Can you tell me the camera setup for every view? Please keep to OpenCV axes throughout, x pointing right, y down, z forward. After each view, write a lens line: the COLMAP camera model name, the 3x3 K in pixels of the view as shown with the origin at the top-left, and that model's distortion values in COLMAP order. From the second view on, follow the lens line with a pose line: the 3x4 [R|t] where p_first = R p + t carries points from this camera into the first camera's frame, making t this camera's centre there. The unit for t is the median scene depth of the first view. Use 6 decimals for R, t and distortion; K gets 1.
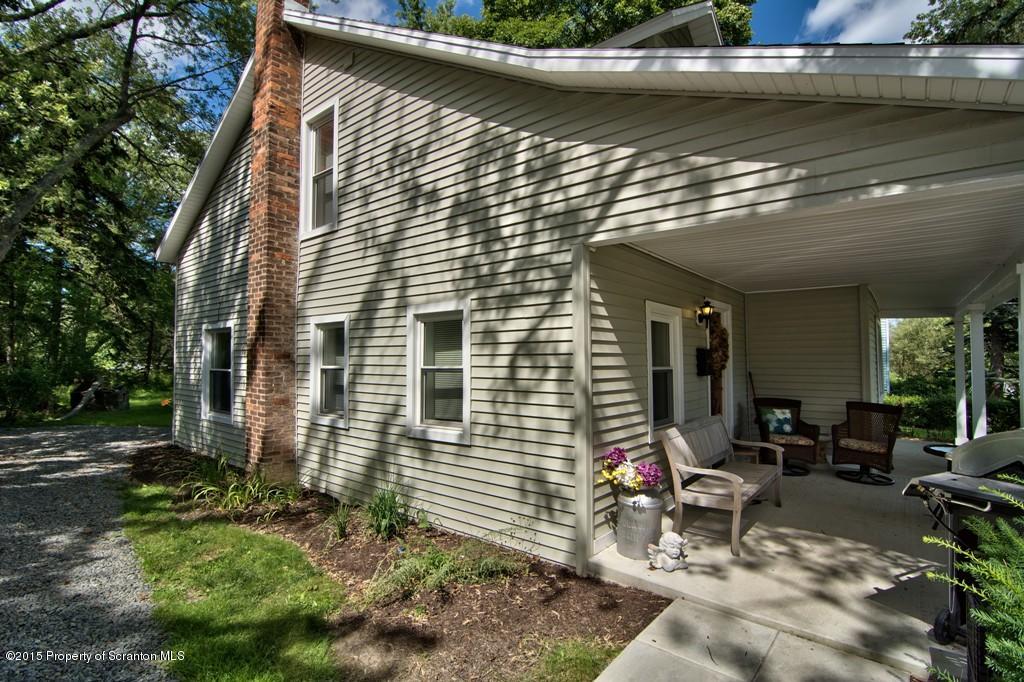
lens RADIAL K [[489.2, 0, 510.2], [0, 489.2, 344.1], [0, 0, 1]] dist [-0.010407, -0.008592]
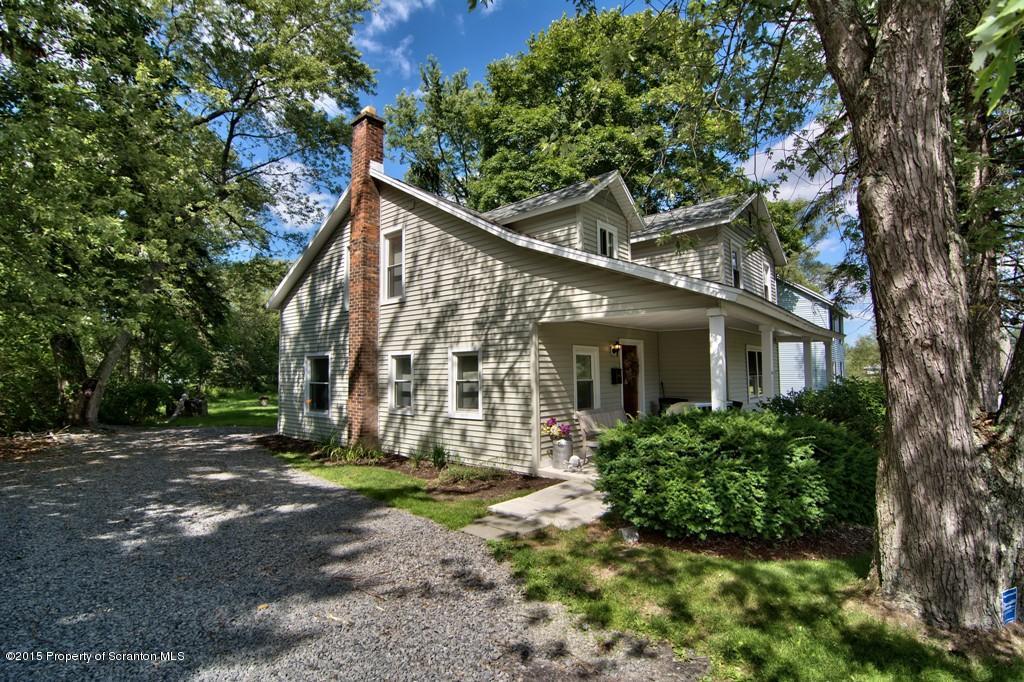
lens RADIAL K [[489.2, 0, 510.2], [0, 489.2, 344.1], [0, 0, 1]] dist [-0.010407, -0.008592]
pose [[0.999648, -0.009709, -0.024678, 0.057162], [0.009106, 0.999660, -0.024435, -0.035183], [0.024907, 0.024202, 0.999397, -0.682949]]
